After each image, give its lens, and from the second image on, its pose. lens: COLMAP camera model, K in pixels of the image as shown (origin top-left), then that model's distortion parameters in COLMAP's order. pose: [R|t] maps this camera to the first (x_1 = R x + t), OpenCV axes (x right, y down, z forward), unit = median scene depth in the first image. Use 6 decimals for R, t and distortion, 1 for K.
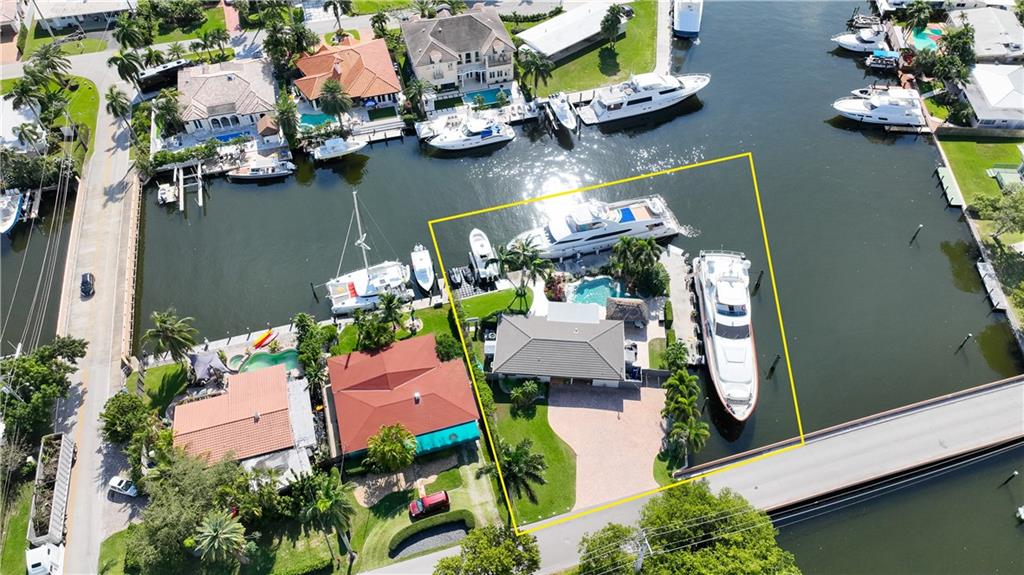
lens RADIAL K [[719.0, 0, 510.8], [0, 719.0, 287.0], [0, 0, 1]] dist [-0.000124, 0.047473]
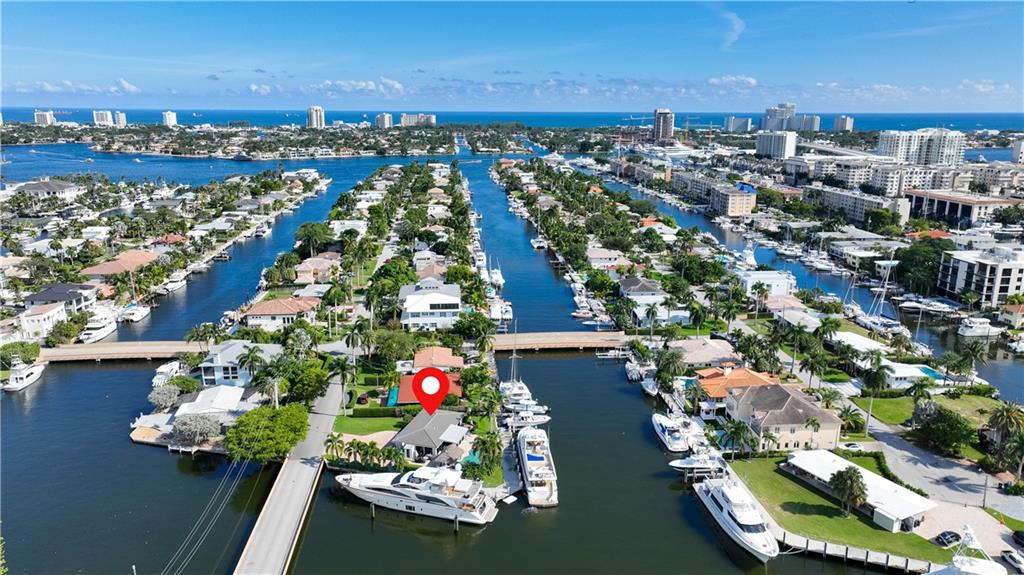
lens RADIAL K [[719.0, 0, 510.8], [0, 719.0, 287.0], [0, 0, 1]] dist [-0.000124, 0.047473]
pose [[-0.192255, 0.242016, -0.951034, 1.062786], [-0.746356, 0.593172, 0.301827, -0.514394], [0.637174, 0.767838, 0.066590, 0.571092]]
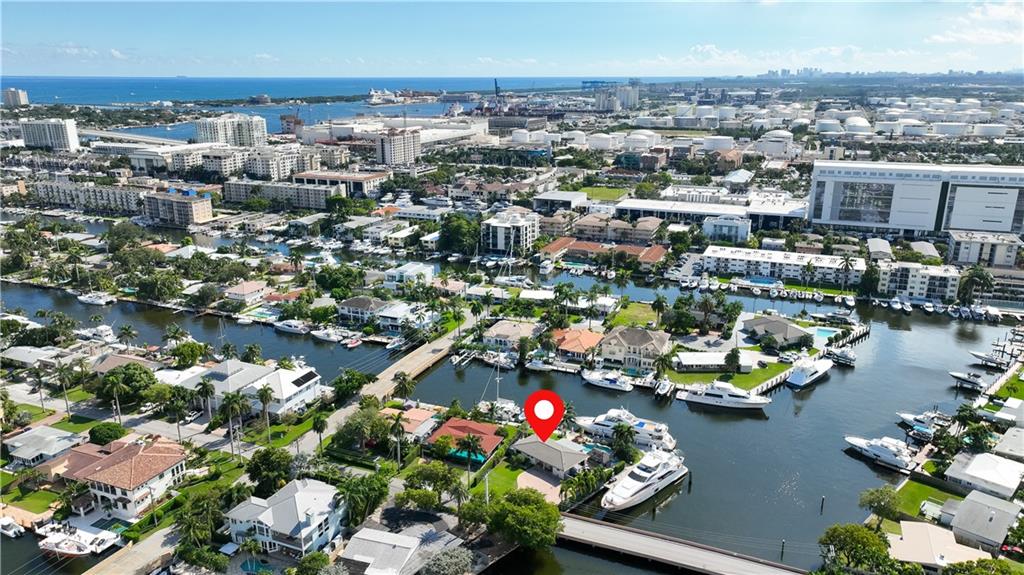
lens RADIAL K [[719.0, 0, 510.8], [0, 719.0, 287.0], [0, 0, 1]] dist [-0.000124, 0.047473]
pose [[0.775882, 0.184416, -0.603323, 0.747568], [-0.480625, 0.792264, -0.375921, 0.357902], [0.408665, 0.581643, 0.703338, -0.415992]]
